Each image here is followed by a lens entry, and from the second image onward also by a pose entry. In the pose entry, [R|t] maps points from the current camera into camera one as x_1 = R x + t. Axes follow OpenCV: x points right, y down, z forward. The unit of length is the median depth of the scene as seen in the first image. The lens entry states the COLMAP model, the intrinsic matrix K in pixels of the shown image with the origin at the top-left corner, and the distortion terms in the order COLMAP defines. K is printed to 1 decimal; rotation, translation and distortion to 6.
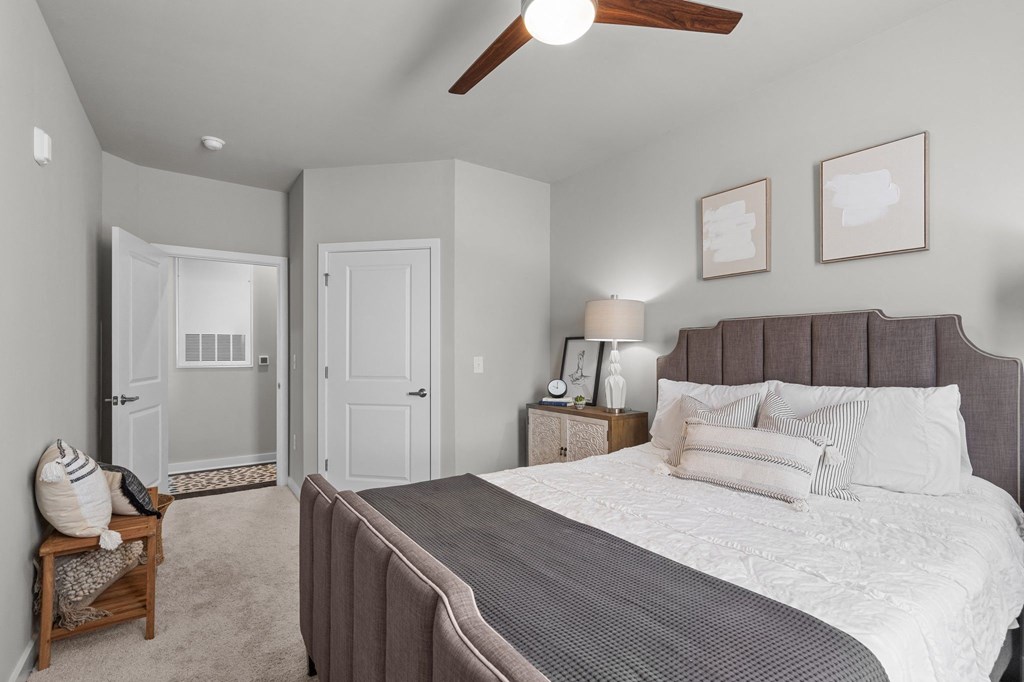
lens RADIAL K [[465.1, 0, 514.0], [0, 465.1, 346.7], [0, 0, 1]] dist [0.001241, -0.000409]
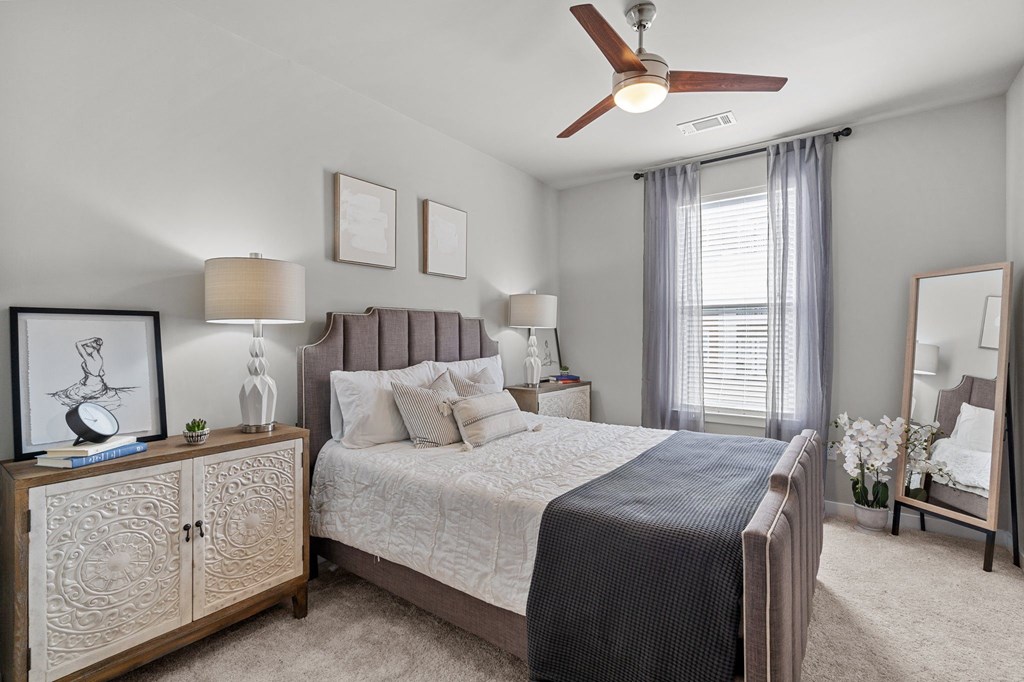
lens RADIAL K [[465.1, 0, 513.9], [0, 465.1, 339.4], [0, 0, 1]] dist [0.001241, -0.000409]
pose [[-0.322086, -0.000643, 0.946710, -0.590354], [-0.003288, 0.999994, -0.000440, 0.011939], [-0.946705, -0.003255, -0.322087, 0.973823]]
